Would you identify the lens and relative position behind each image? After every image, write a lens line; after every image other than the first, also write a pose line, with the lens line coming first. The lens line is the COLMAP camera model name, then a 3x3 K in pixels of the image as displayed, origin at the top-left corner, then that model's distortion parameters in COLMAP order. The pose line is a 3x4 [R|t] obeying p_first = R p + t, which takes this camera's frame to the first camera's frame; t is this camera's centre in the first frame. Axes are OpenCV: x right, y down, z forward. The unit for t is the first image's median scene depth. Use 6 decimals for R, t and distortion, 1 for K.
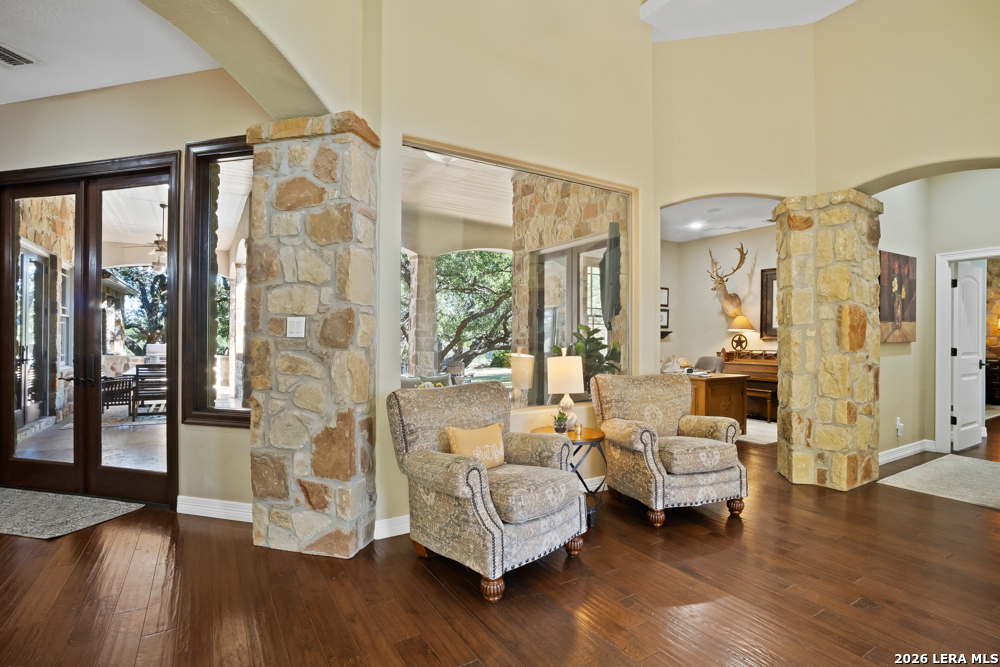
lens RADIAL K [[487.5, 0, 514.8], [0, 487.5, 338.2], [0, 0, 1]] dist [-0.055788, 0.020262]
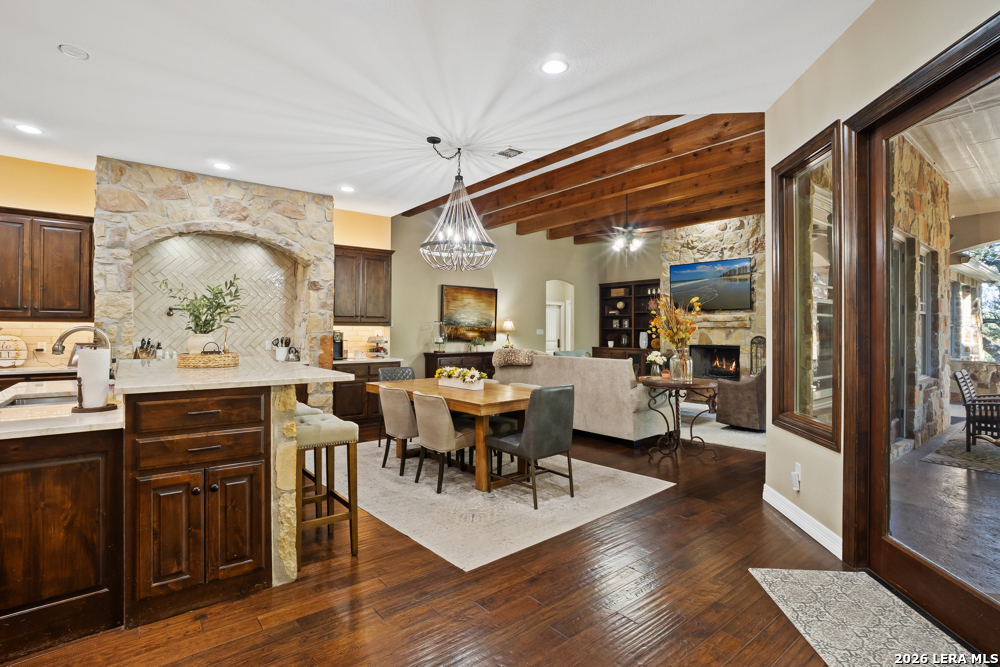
lens RADIAL K [[487.5, 0, 491.2], [0, 487.5, 327.3], [0, 0, 1]] dist [-0.055788, 0.020262]
pose [[0.101638, -0.010347, -0.994768, -0.453928], [-0.002451, 0.999940, -0.010652, -0.026207], [0.994818, 0.003521, 0.101606, 0.368816]]
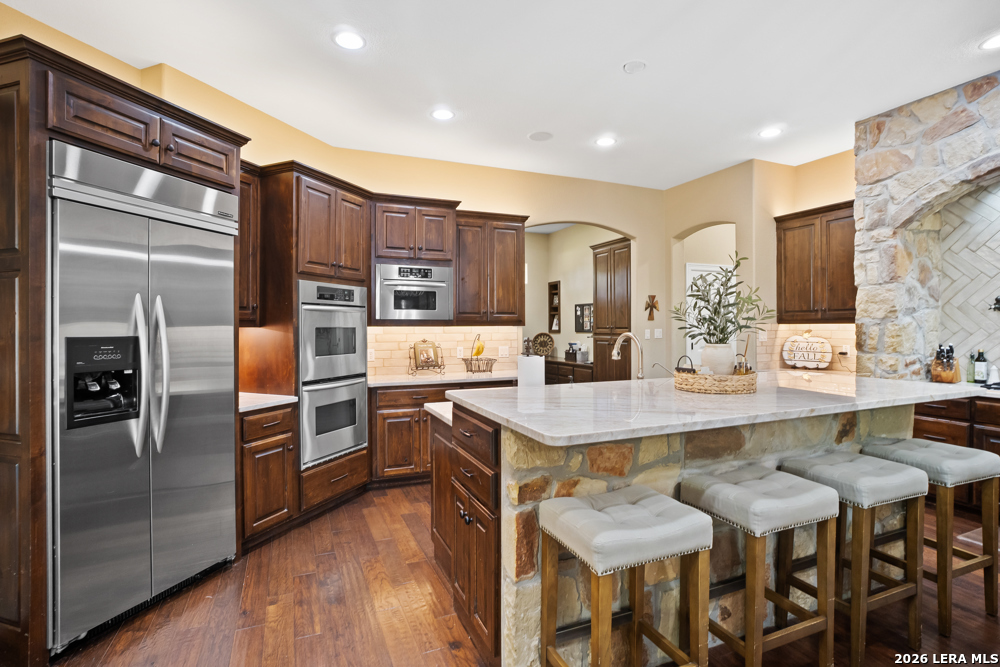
lens RADIAL K [[487.5, 0, 501.5], [0, 487.5, 332.5], [0, 0, 1]] dist [-0.055788, 0.020262]
pose [[-0.988564, -0.000672, 0.150797, -1.181350], [0.001355, 0.999910, 0.013340, -0.045270], [-0.150793, 0.013392, -0.988475, 0.600566]]
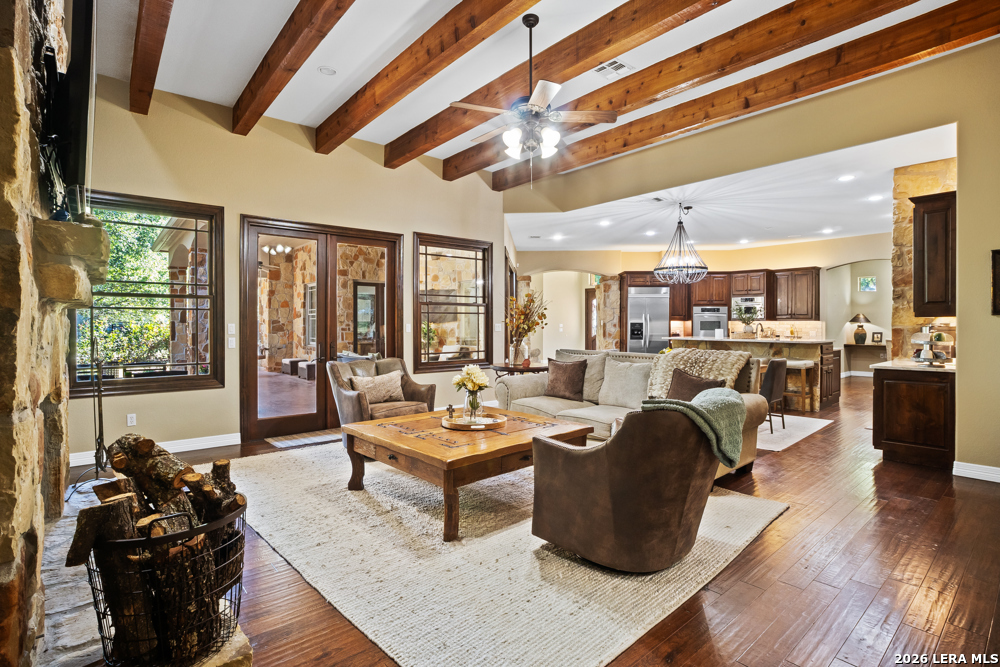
lens RADIAL K [[487.5, 0, 495.2], [0, 487.5, 324.5], [0, 0, 1]] dist [-0.055788, 0.020262]
pose [[-0.138547, -0.004239, 0.990347, -3.284680], [-0.001042, 0.999991, 0.004134, -0.034372], [-0.990355, -0.000459, -0.138551, 1.323851]]
